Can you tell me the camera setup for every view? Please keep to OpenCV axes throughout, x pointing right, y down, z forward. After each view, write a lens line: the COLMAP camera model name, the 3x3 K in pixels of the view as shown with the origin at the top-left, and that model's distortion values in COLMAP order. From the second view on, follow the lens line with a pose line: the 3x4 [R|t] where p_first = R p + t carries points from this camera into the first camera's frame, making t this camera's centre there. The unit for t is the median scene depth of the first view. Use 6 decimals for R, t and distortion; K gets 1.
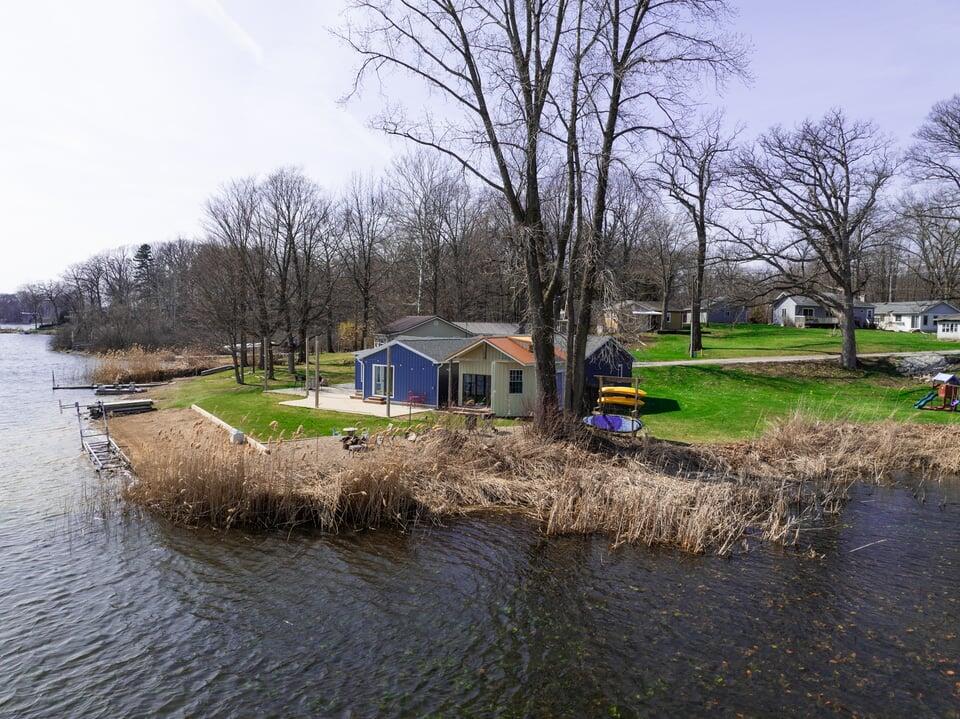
lens RADIAL K [[677.2, 0, 478.3], [0, 677.2, 358.3], [0, 0, 1]] dist [-0.038131, 0.002748]
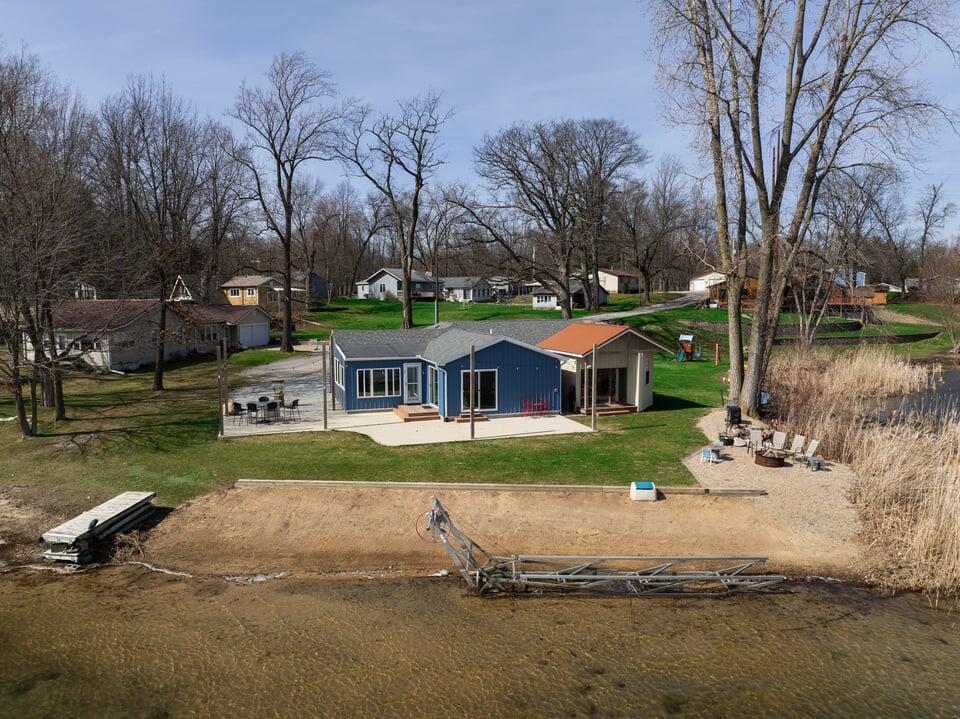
lens RADIAL K [[677.2, 0, 480.0], [0, 677.2, 362.2], [0, 0, 1]] dist [-0.038131, 0.002748]
pose [[0.591870, -0.095121, 0.800401, -0.340979], [0.058066, 0.995464, 0.075364, -0.024449], [-0.803939, 0.001870, 0.594709, 0.268681]]
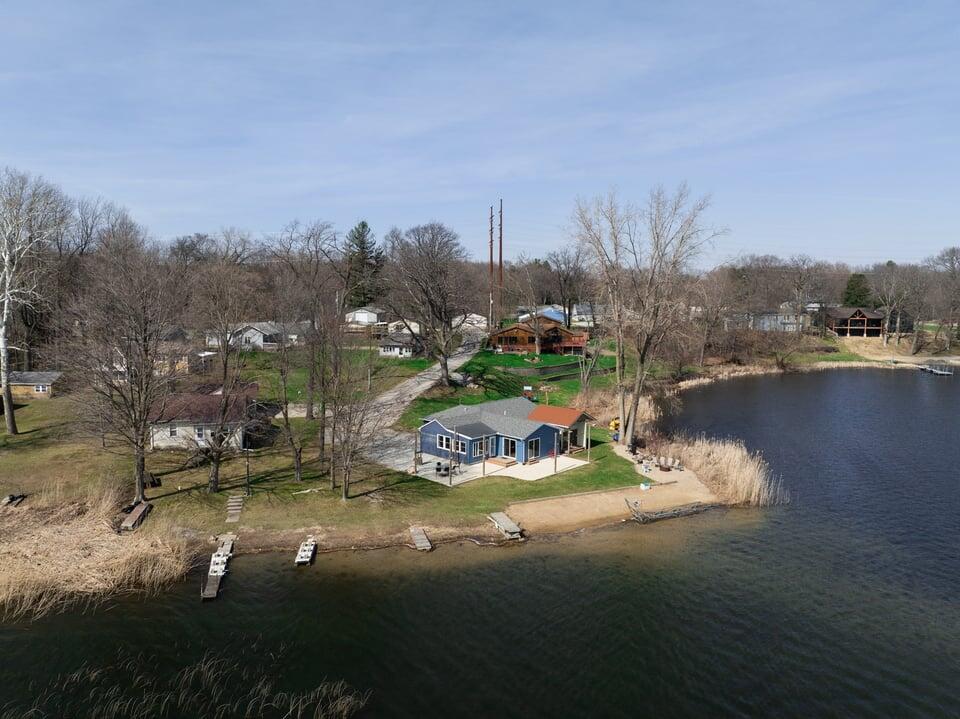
lens RADIAL K [[677.2, 0, 482.5], [0, 677.2, 354.7], [0, 0, 1]] dist [-0.038131, 0.002748]
pose [[0.140306, -0.112768, 0.983665, -0.787954], [0.048576, 0.993080, 0.106919, -0.167139], [-0.988916, 0.032781, 0.144813, 0.419460]]
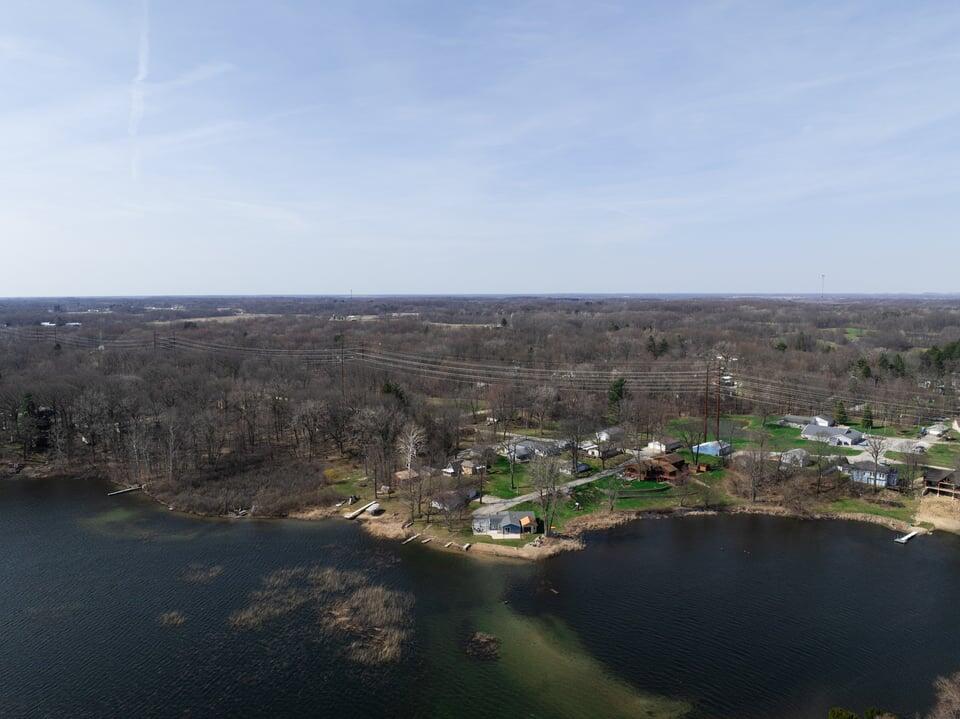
lens RADIAL K [[677.2, 0, 473.2], [0, 677.2, 356.5], [0, 0, 1]] dist [-0.038131, 0.002748]
pose [[0.787328, -0.084940, 0.610655, -1.633411], [0.052646, 0.996109, 0.070679, -0.804461], [-0.614283, -0.023499, 0.788736, -1.398962]]
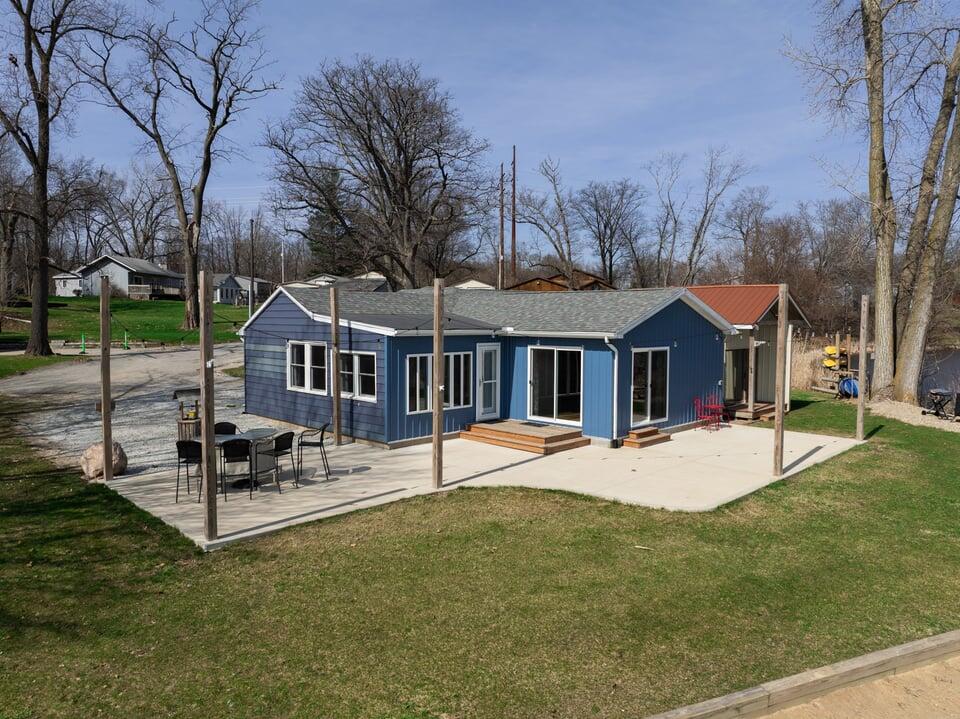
lens RADIAL K [[677.2, 0, 479.5], [0, 677.2, 358.5], [0, 0, 1]] dist [-0.038131, 0.002748]
pose [[0.163726, -0.073989, 0.983727, -0.259488], [0.053693, 0.996374, 0.066004, -0.006801], [-0.985044, 0.042013, 0.167105, 0.489085]]
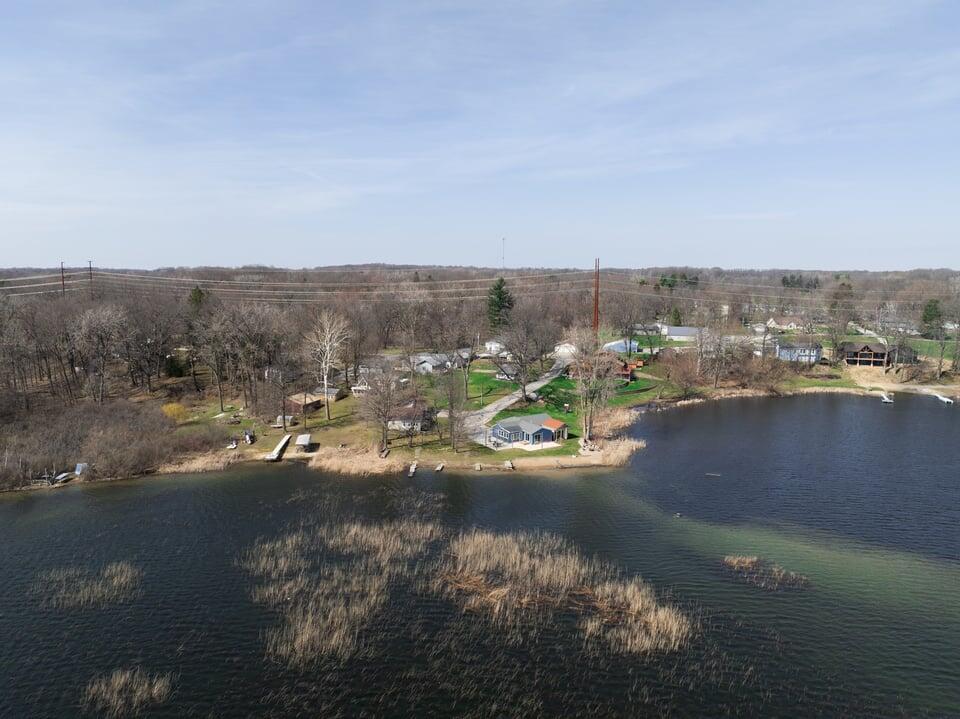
lens RADIAL K [[677.2, 0, 477.8], [0, 677.2, 358.8], [0, 0, 1]] dist [-0.038131, 0.002748]
pose [[0.388882, -0.141860, 0.910300, -1.680837], [0.053980, 0.989885, 0.131201, -0.422368], [-0.919705, -0.001884, 0.392606, -0.067067]]
